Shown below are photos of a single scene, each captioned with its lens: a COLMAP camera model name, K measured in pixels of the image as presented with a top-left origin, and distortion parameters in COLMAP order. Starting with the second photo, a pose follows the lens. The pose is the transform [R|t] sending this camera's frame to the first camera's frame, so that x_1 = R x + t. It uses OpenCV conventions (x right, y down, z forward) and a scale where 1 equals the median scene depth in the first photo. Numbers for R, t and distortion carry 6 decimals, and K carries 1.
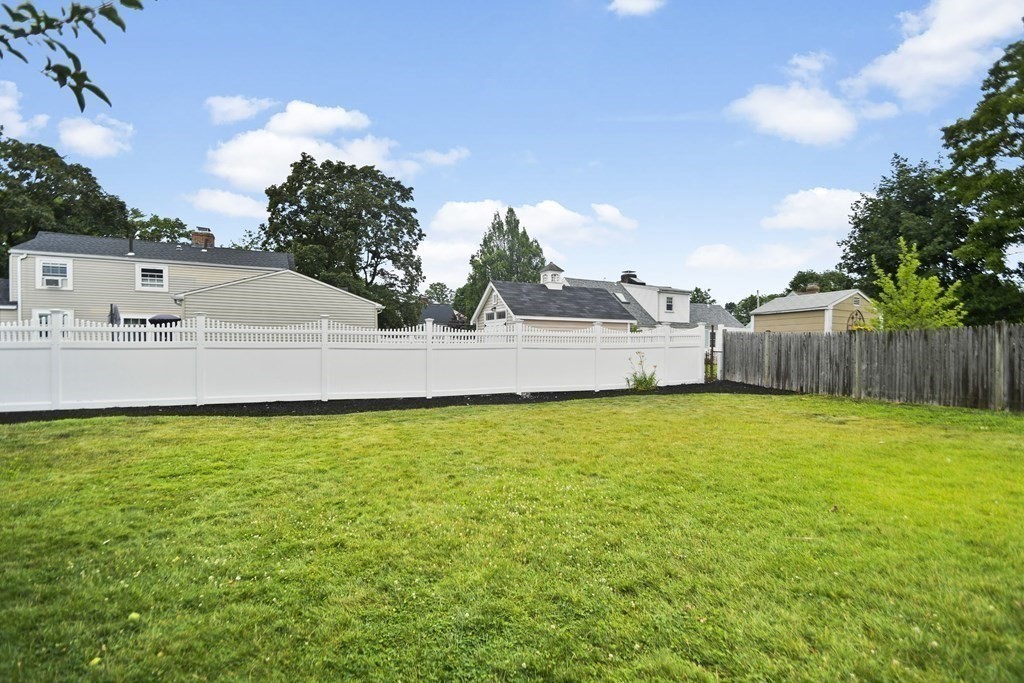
lens RADIAL K [[444.3, 0, 534.6], [0, 444.3, 339.9], [0, 0, 1]] dist [0.001578, -0.006162]
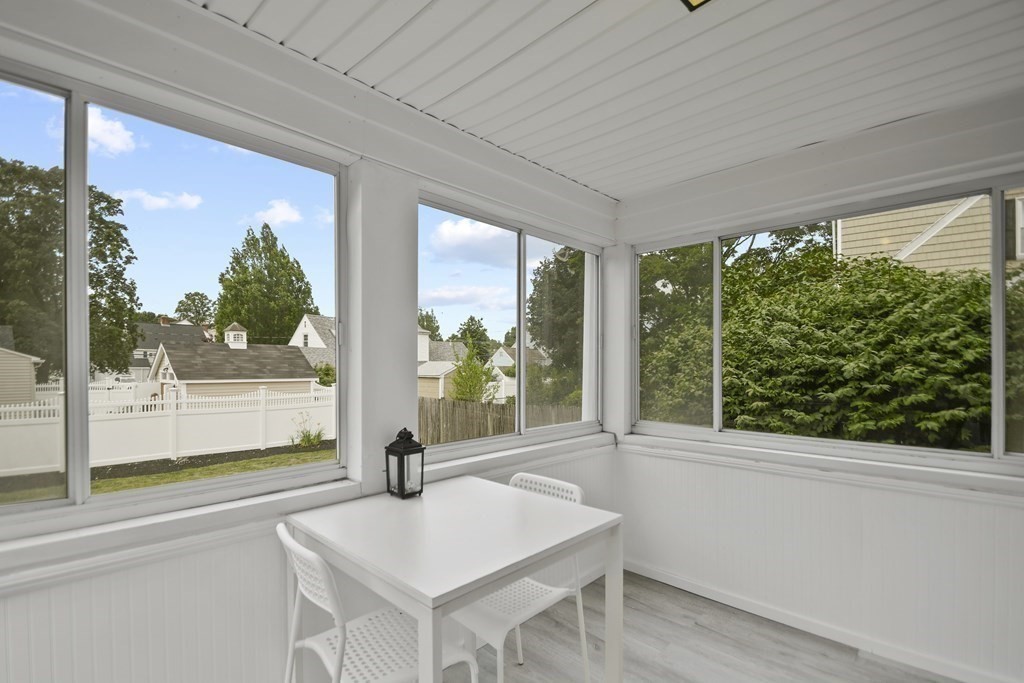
lens RADIAL K [[470.7, 0, 484.4], [0, 470.7, 352.6], [0, 0, 1]] dist [0.000710, -0.010324]
pose [[0.937582, -0.002700, 0.347753, 0.159261], [0.012343, 0.999598, -0.025517, -0.054832], [-0.347544, 0.028217, 0.937239, -0.173939]]
